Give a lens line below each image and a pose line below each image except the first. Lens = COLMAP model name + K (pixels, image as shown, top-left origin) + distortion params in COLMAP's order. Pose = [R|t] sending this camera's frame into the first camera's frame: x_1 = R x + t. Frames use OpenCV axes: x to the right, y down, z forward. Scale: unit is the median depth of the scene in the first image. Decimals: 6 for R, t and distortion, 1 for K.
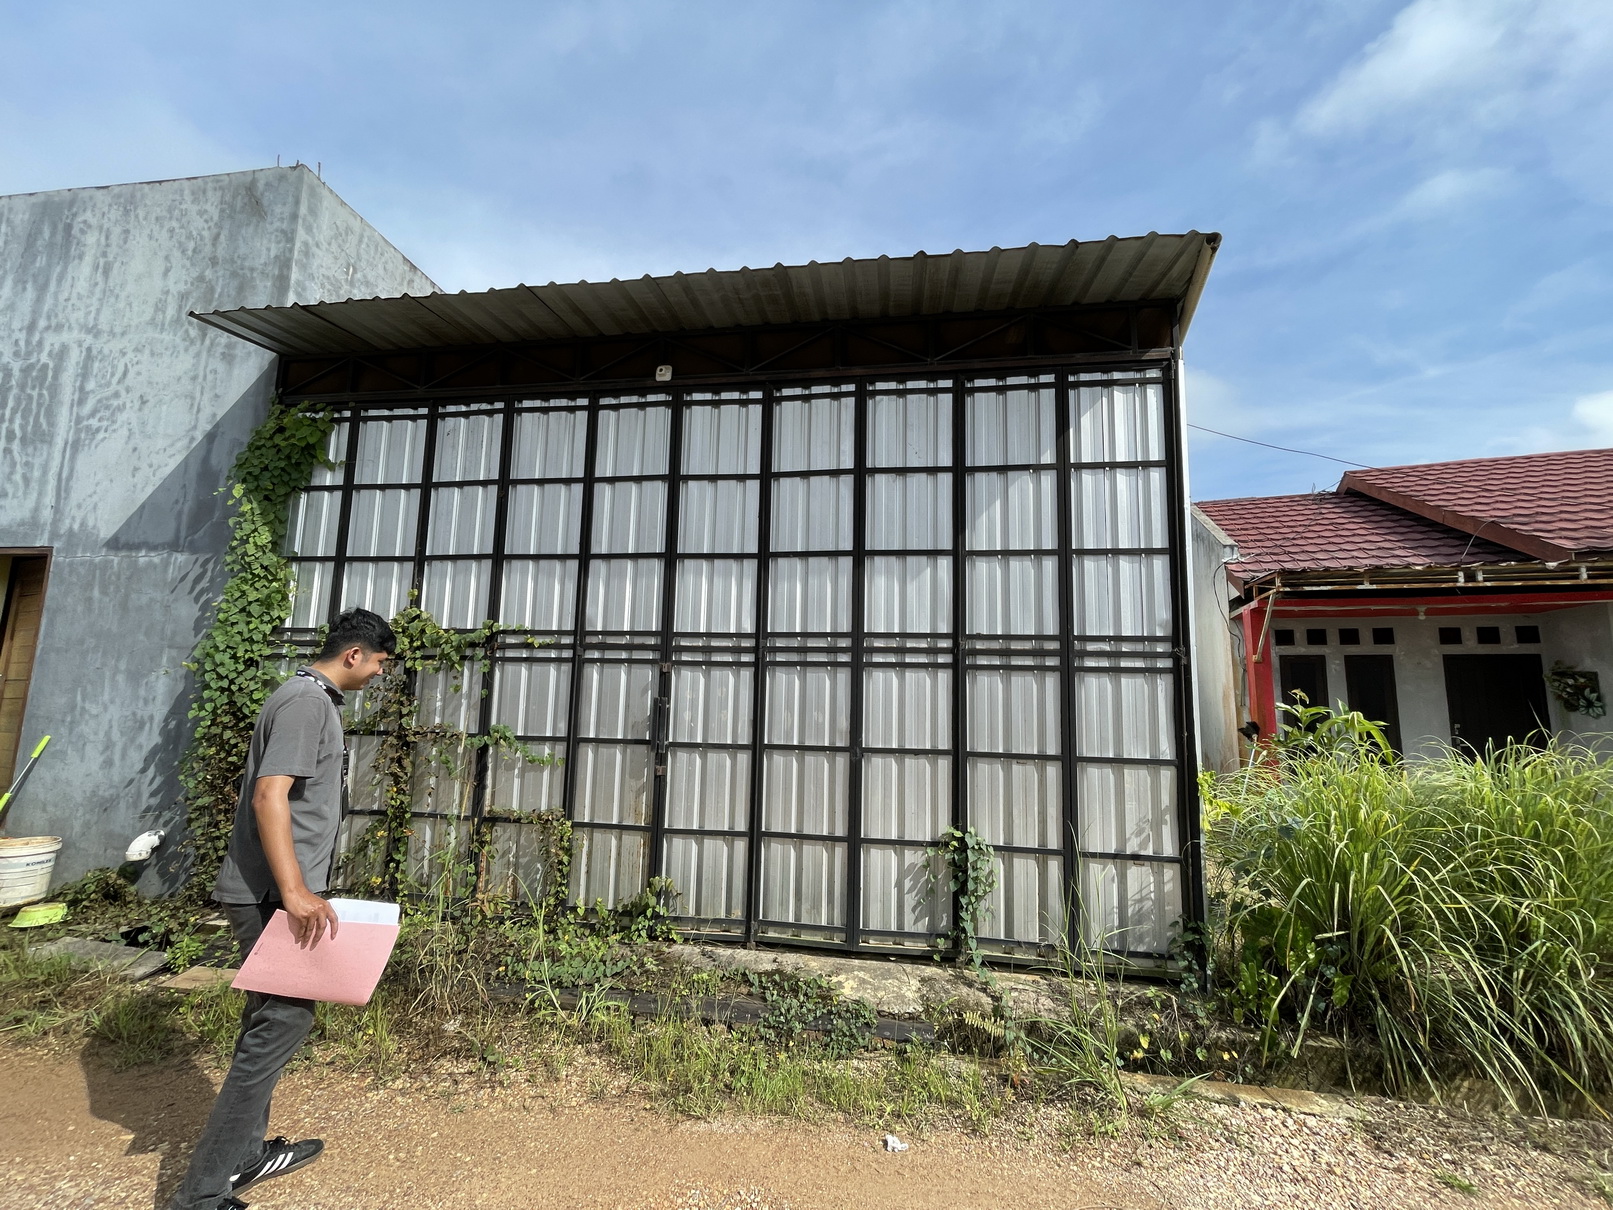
lens RADIAL K [[651.3, 0, 806.5], [0, 651.3, 605.0], [0, 0, 1]] dist [-0.002095, -0.000007]
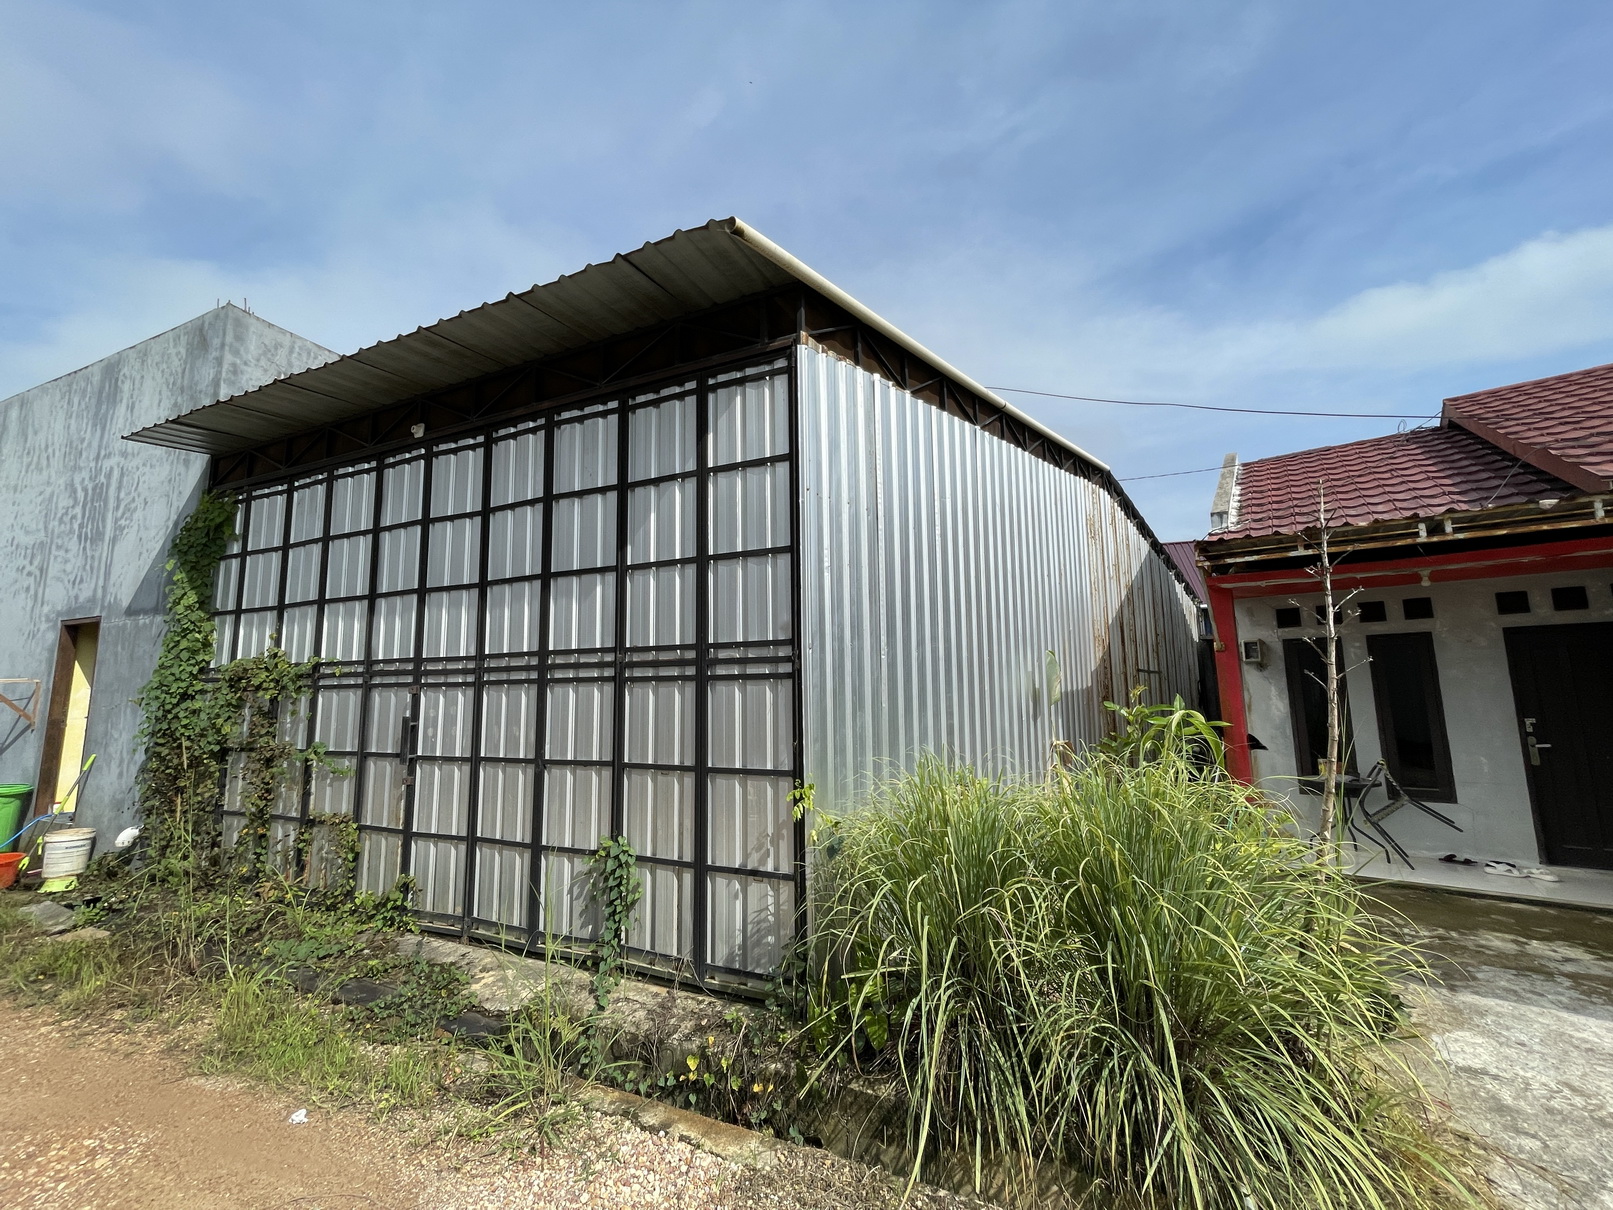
lens RADIAL K [[651.3, 0, 806.5], [0, 651.3, 605.0], [0, 0, 1]] dist [-0.002095, -0.000007]
pose [[0.961862, -0.070270, -0.264354, 0.667962], [0.067881, 0.997528, -0.018174, 0.013801], [0.264978, -0.000464, 0.964254, 0.077236]]
